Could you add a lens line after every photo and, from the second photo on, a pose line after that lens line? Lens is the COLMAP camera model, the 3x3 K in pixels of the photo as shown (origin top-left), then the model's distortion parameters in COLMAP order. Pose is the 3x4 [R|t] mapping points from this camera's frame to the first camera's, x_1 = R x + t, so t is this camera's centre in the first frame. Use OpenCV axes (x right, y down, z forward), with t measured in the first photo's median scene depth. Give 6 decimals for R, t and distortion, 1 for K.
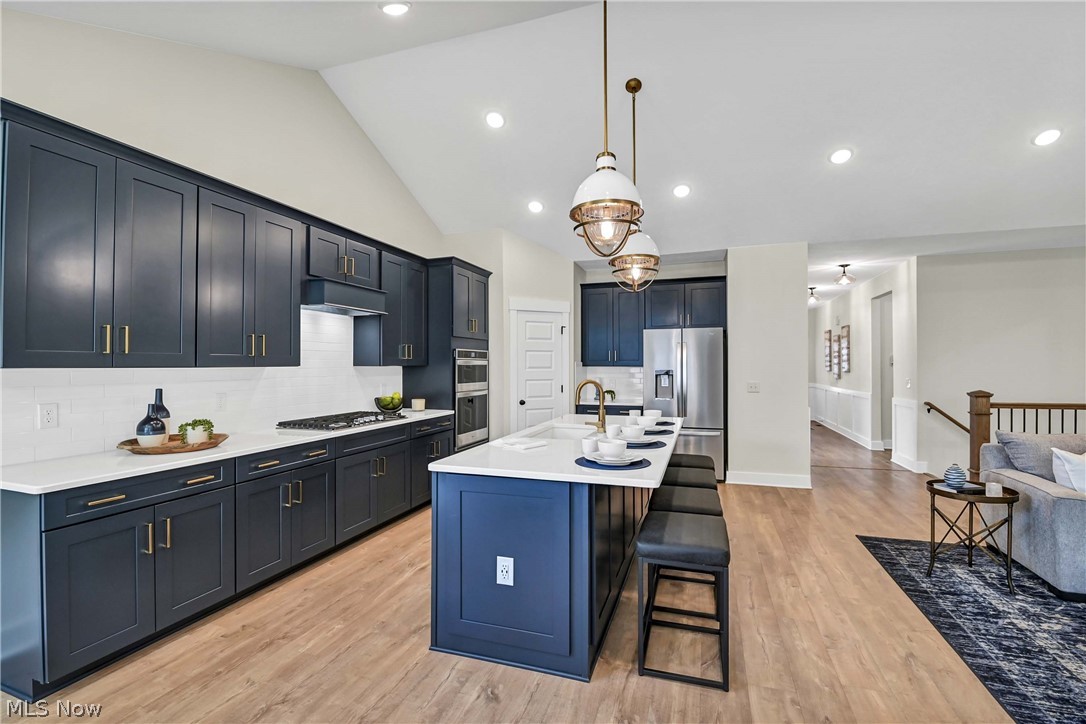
lens RADIAL K [[477.3, 0, 539.6], [0, 477.3, 362.0], [0, 0, 1]] dist [-0.013902, -0.000271]
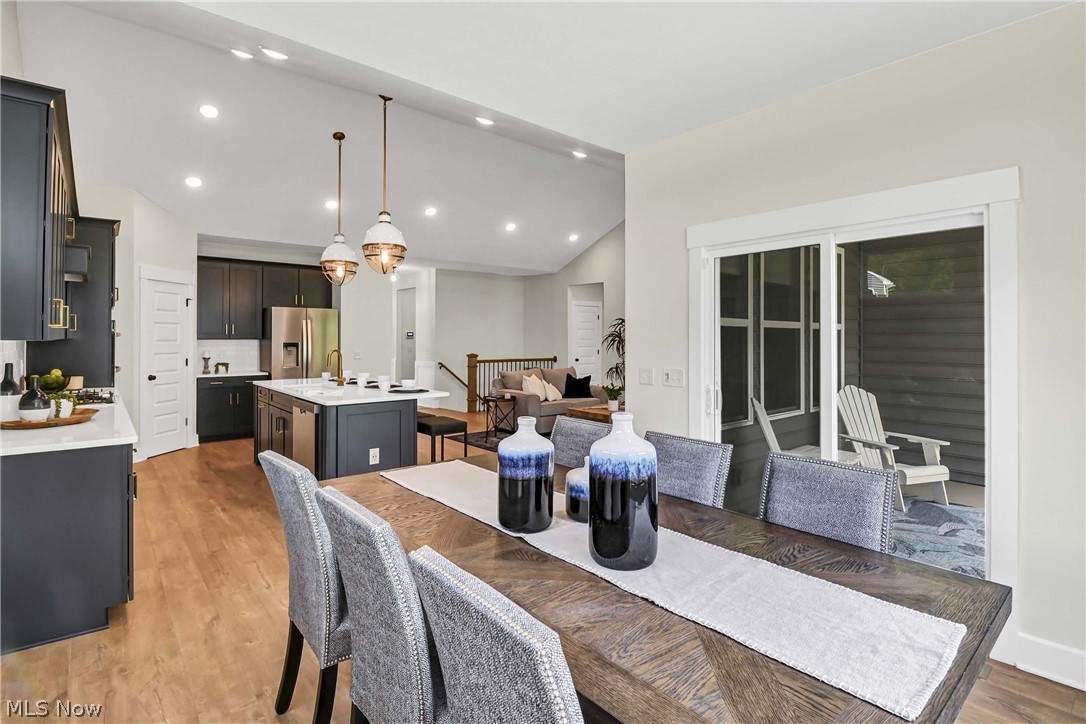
lens RADIAL K [[516.8, 0, 539.2], [0, 516.8, 334.2], [0, 0, 1]] dist [0.000074, 0.000012]
pose [[0.520956, 0.009901, 0.853526, -0.453350], [-0.009891, 0.999936, -0.005563, -0.002543], [-0.853526, -0.005544, 0.521021, -0.166940]]
